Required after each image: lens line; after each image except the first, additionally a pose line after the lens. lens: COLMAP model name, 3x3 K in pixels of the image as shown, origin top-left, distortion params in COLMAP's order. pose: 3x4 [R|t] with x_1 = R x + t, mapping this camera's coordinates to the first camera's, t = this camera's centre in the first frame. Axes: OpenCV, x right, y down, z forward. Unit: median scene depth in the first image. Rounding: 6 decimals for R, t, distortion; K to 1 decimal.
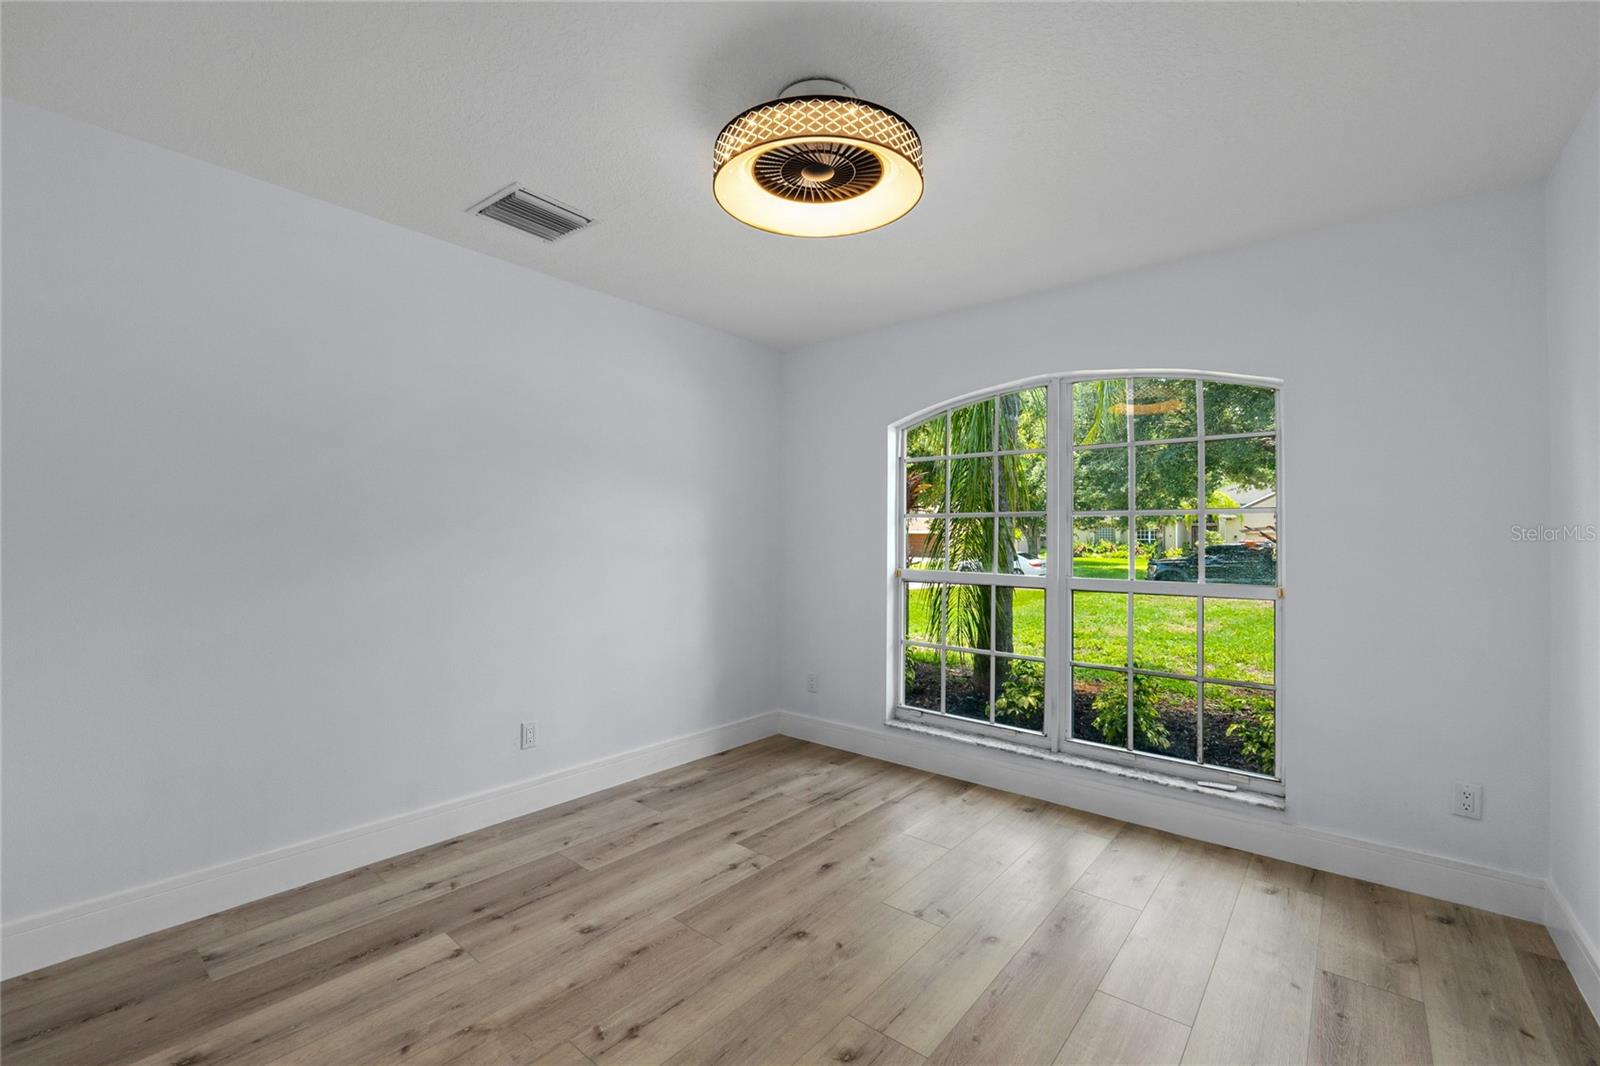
lens RADIAL K [[673.8, 0, 795.1], [0, 673.8, 529.5], [0, 0, 1]] dist [-0.009711, 0.000440]
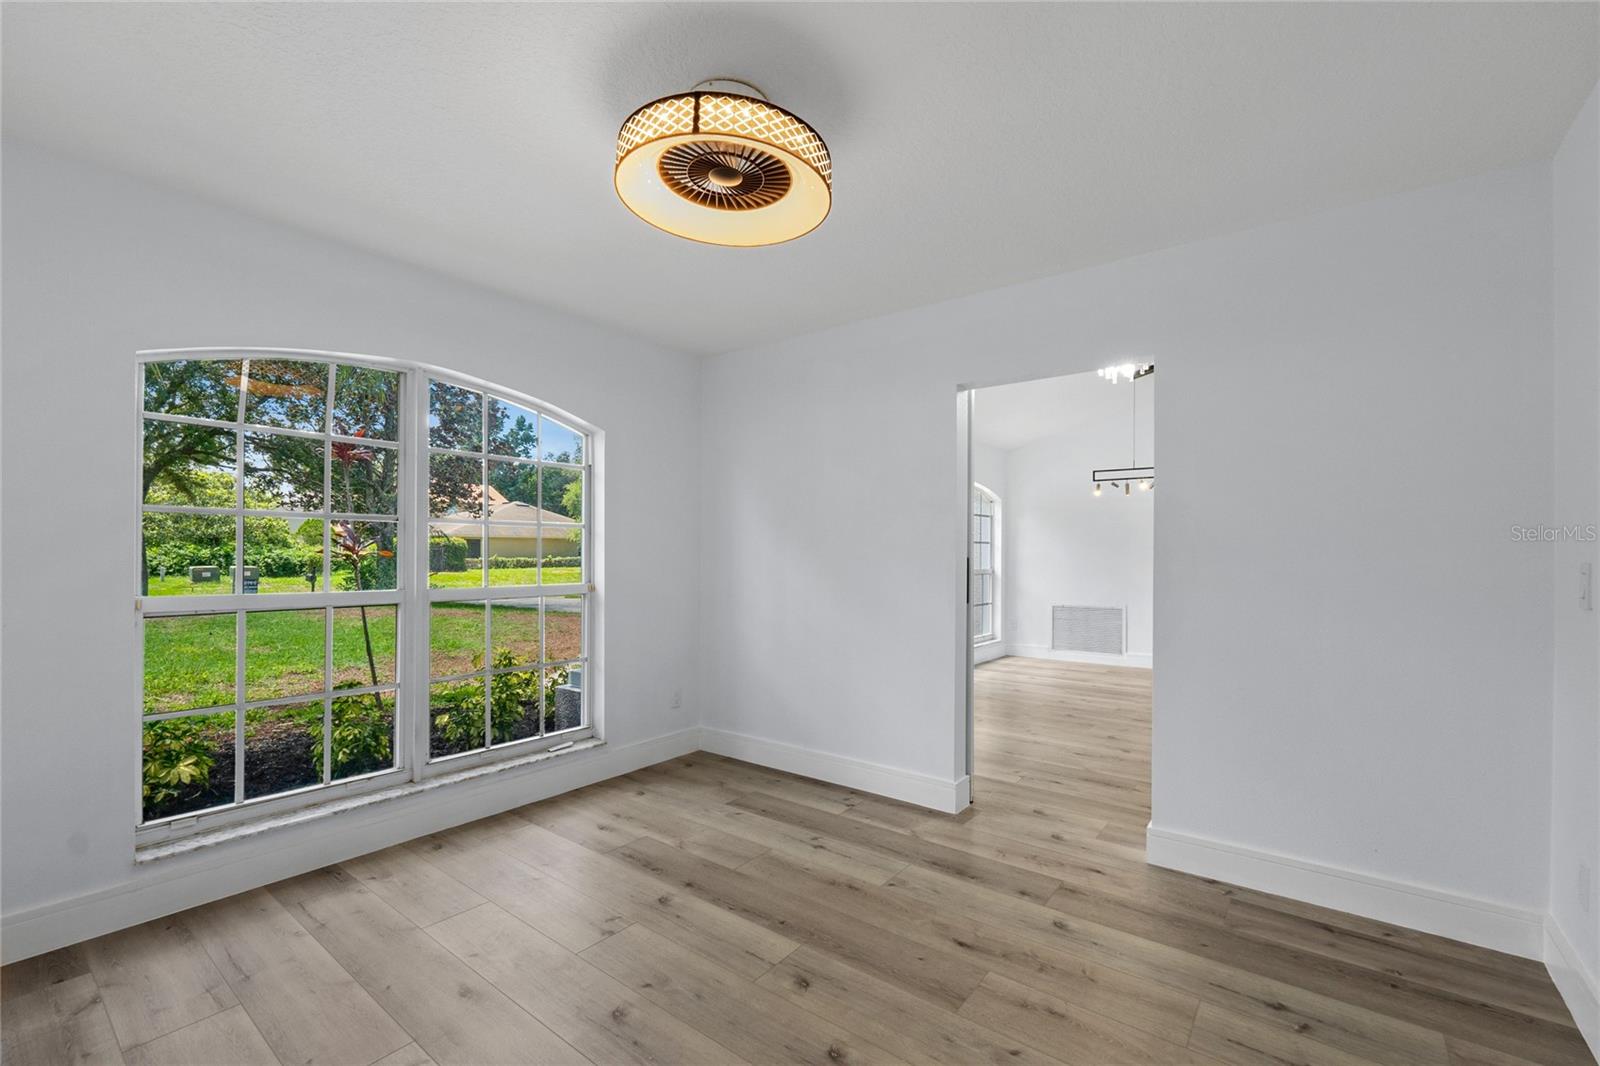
lens RADIAL K [[673.8, 0, 803.7], [0, 673.8, 542.6], [0, 0, 1]] dist [-0.009711, 0.000440]
pose [[-0.033065, 0.009758, 0.999406, -0.585094], [-0.010989, 0.999888, -0.010126, 0.011722], [-0.999393, -0.011318, -0.032954, 0.552741]]
